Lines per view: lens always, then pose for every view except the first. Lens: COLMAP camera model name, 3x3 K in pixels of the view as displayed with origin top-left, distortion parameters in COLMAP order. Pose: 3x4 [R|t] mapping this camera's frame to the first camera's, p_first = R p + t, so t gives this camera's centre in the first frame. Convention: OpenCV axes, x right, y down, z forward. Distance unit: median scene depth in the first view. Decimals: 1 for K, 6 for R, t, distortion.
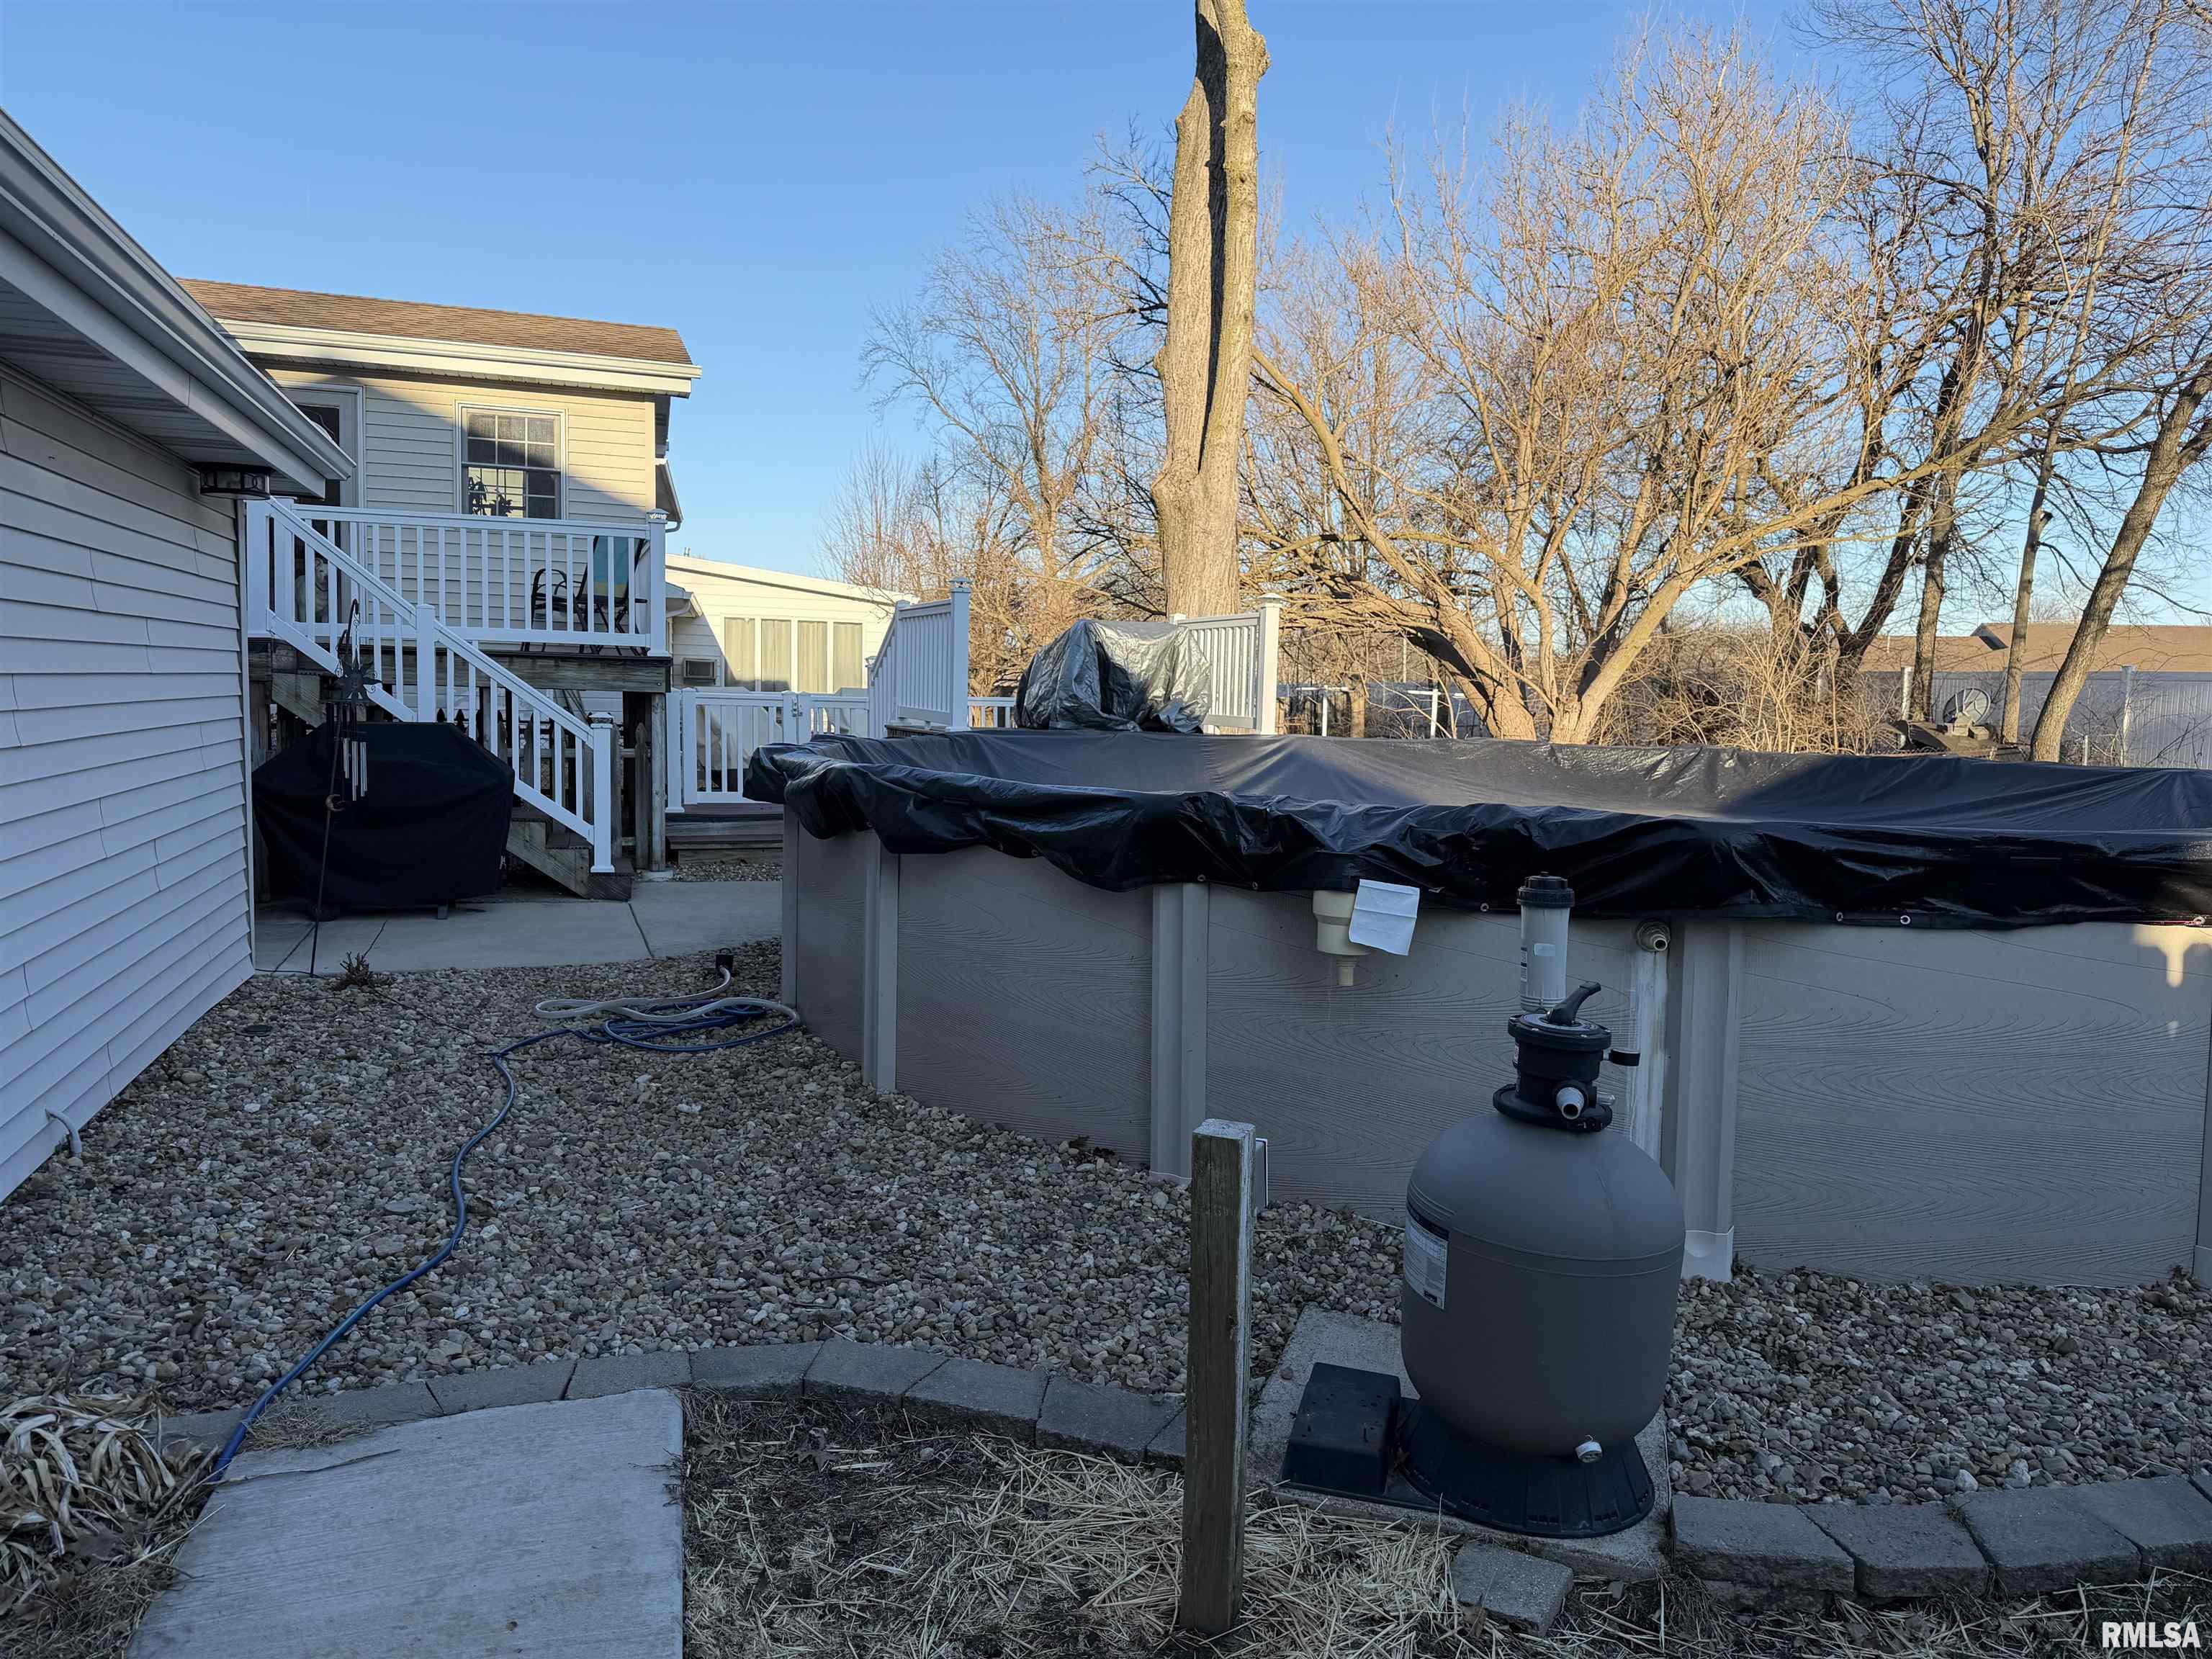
lens RADIAL K [[1554.9, 0, 1107.3], [0, 1554.9, 825.5], [0, 0, 1]] dist [0.045165, -0.051442]
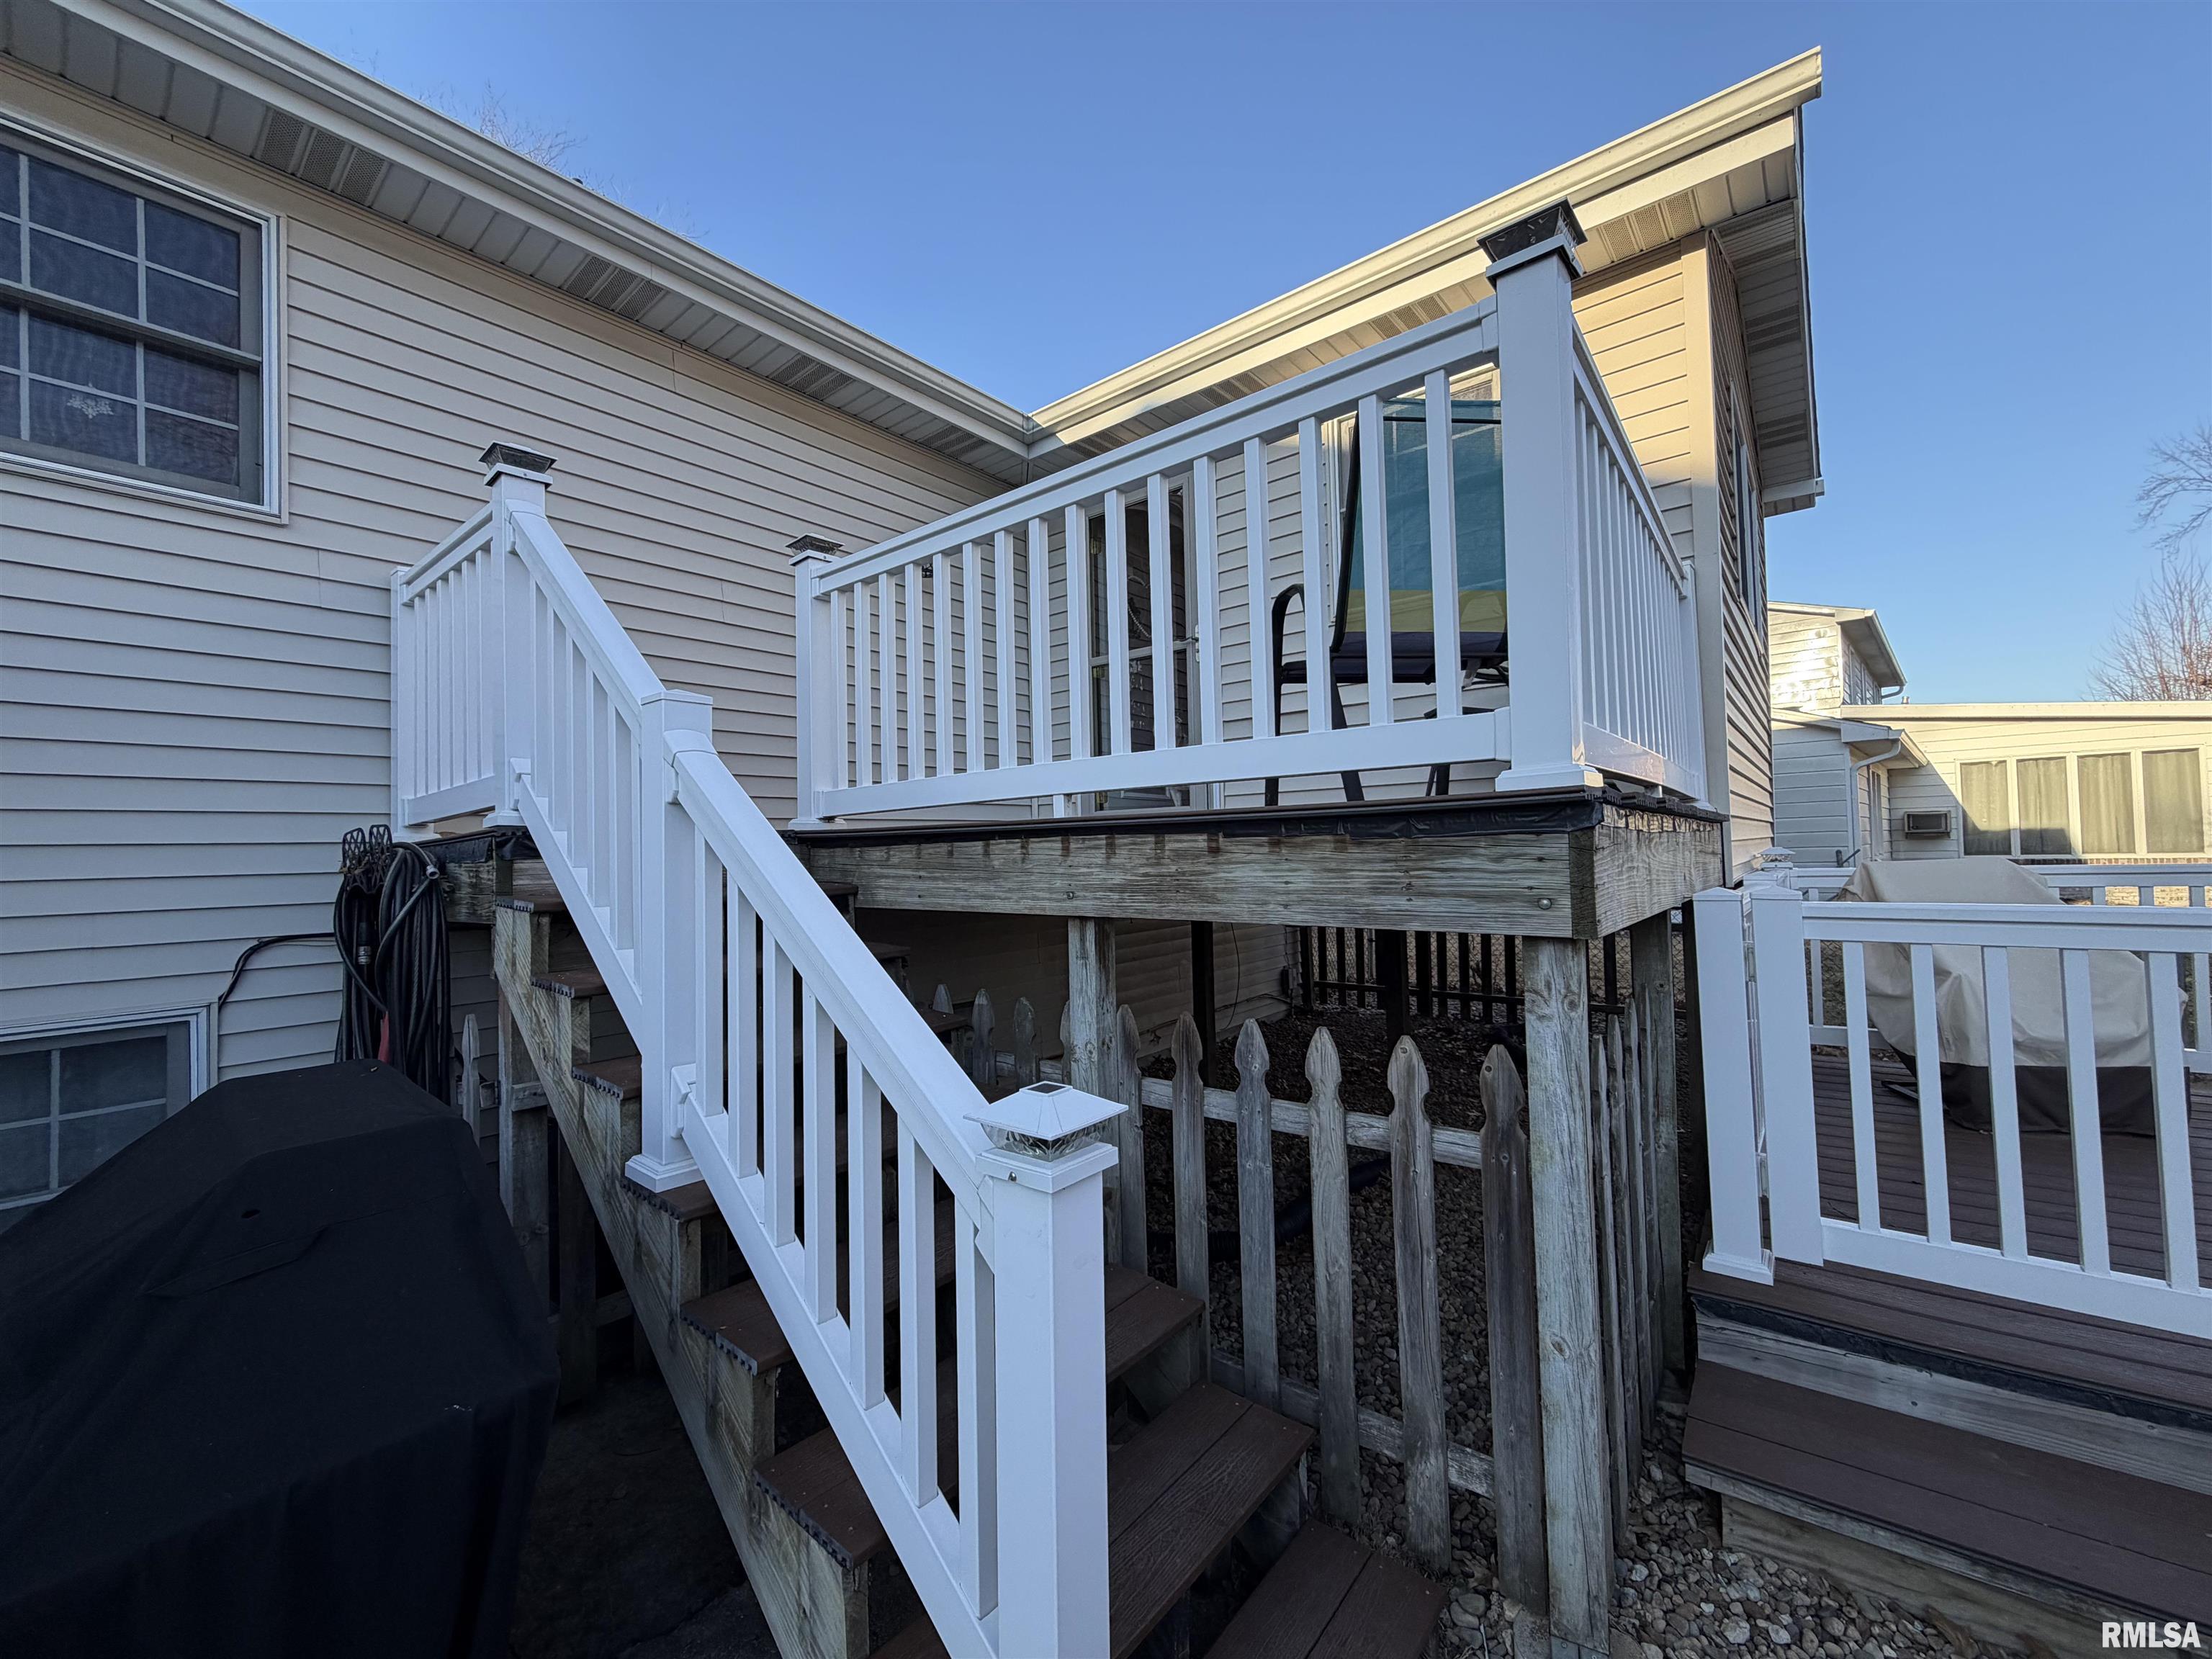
lens RADIAL K [[887.2, 0, 1119.7], [0, 887.2, 833.3], [0, 0, 1]] dist [-0.000123, 0.000552]
pose [[0.536914, -0.051089, -0.842089, -0.078954], [-0.039402, 0.995557, -0.085522, -0.031866], [0.842717, 0.079098, 0.532515, 0.331868]]
